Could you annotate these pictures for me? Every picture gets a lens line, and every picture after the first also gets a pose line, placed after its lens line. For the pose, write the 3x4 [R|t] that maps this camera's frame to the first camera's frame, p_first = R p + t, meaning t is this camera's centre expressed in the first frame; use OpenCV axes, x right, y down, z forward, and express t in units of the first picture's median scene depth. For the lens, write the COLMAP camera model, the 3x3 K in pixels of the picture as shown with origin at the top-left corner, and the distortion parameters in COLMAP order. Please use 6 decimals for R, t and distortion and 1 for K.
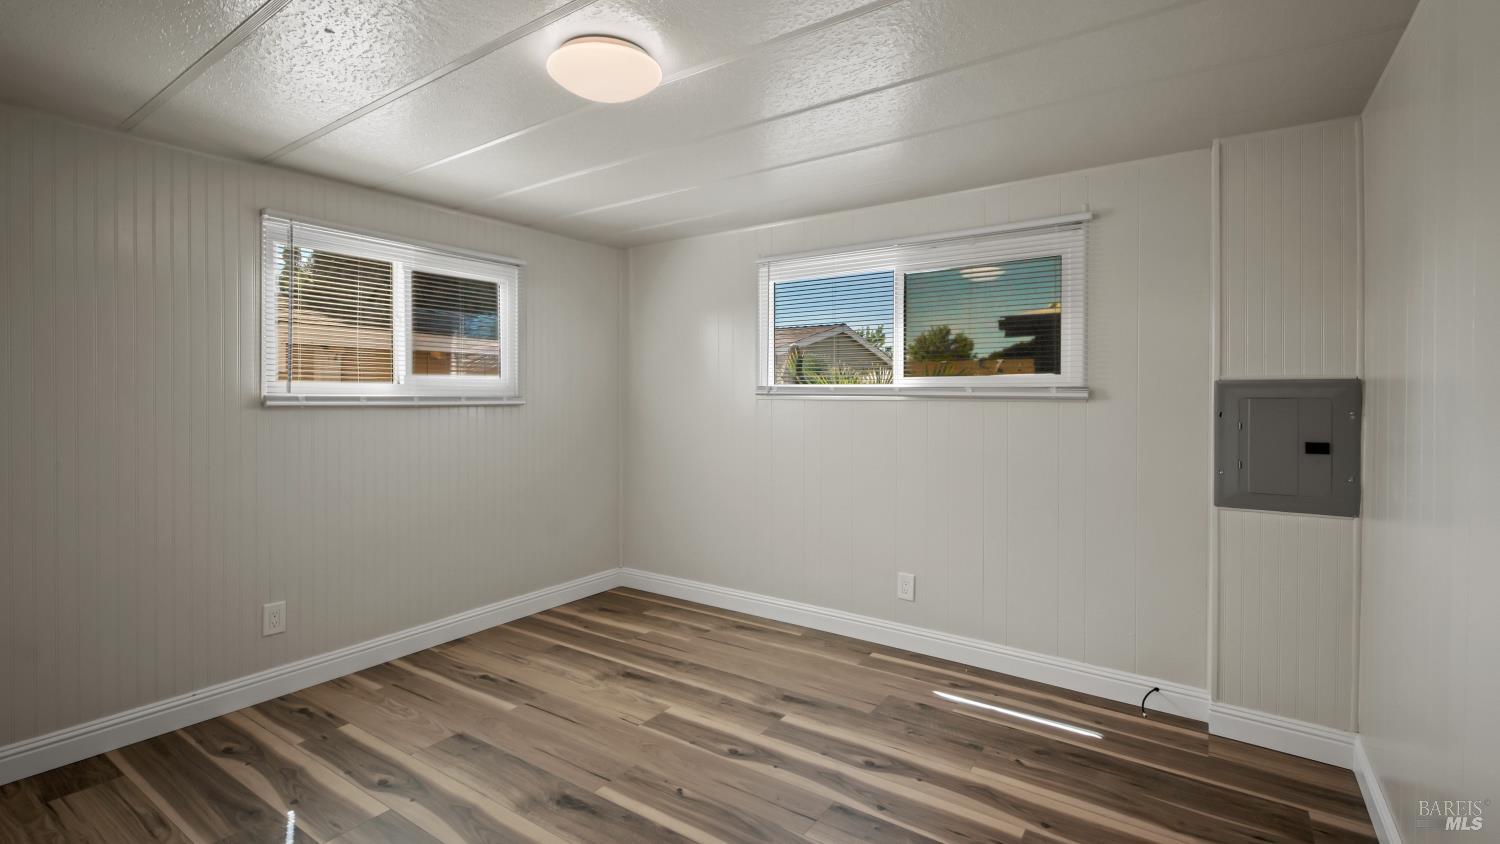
lens RADIAL K [[687.0, 0, 744.7], [0, 687.0, 407.1], [0, 0, 1]] dist [0.005829, 0.000241]
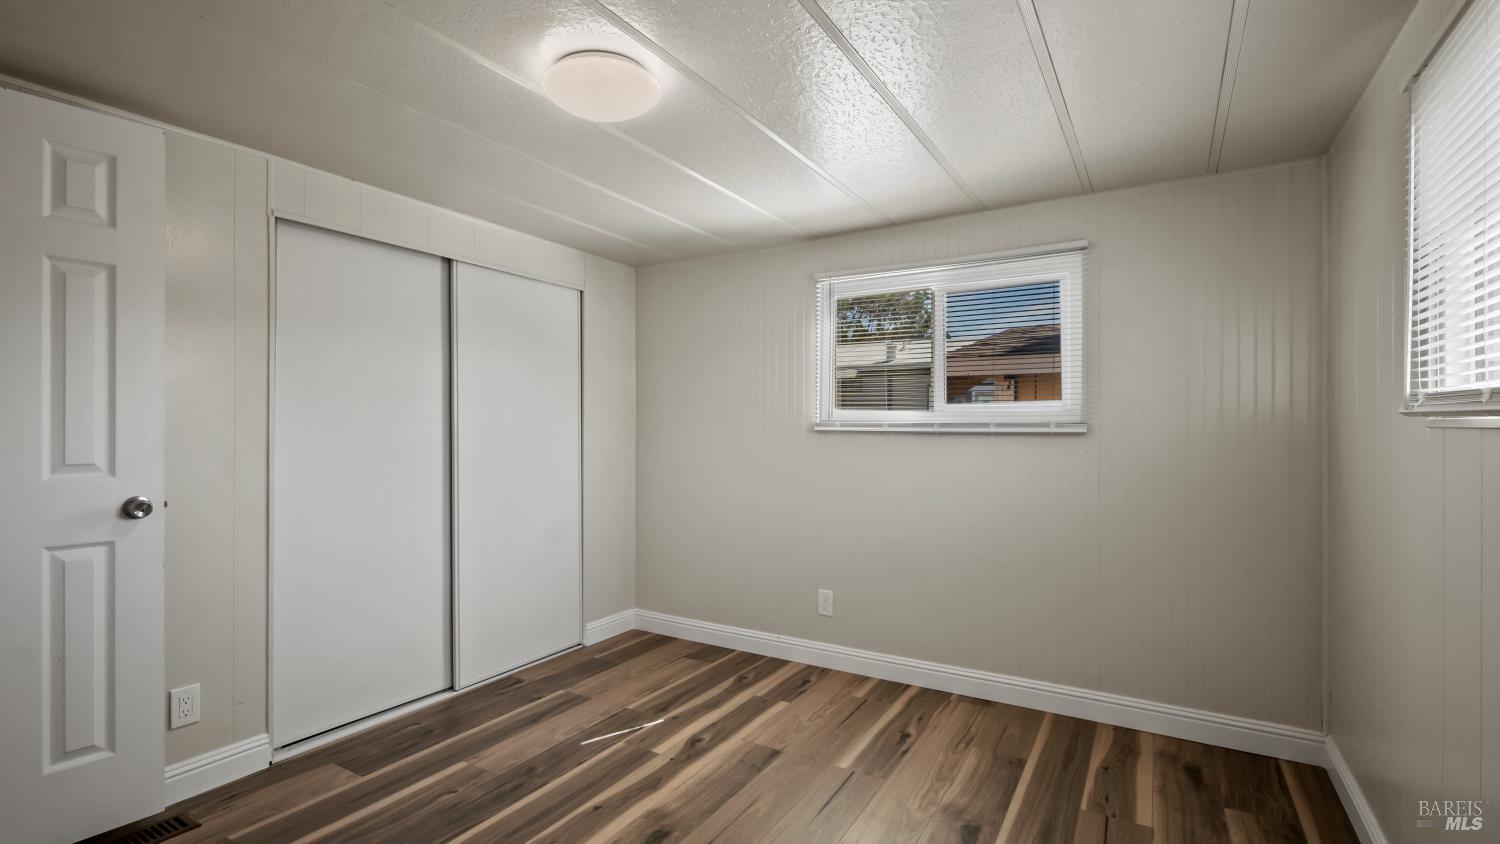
lens RADIAL K [[687.0, 0, 745.7], [0, 687.0, 428.1], [0, 0, 1]] dist [0.005829, 0.000241]
pose [[0.058707, 0.008061, -0.998243, 0.484748], [-0.015989, 0.999847, 0.007133, -0.011572], [0.998147, 0.015542, 0.058827, 0.708768]]
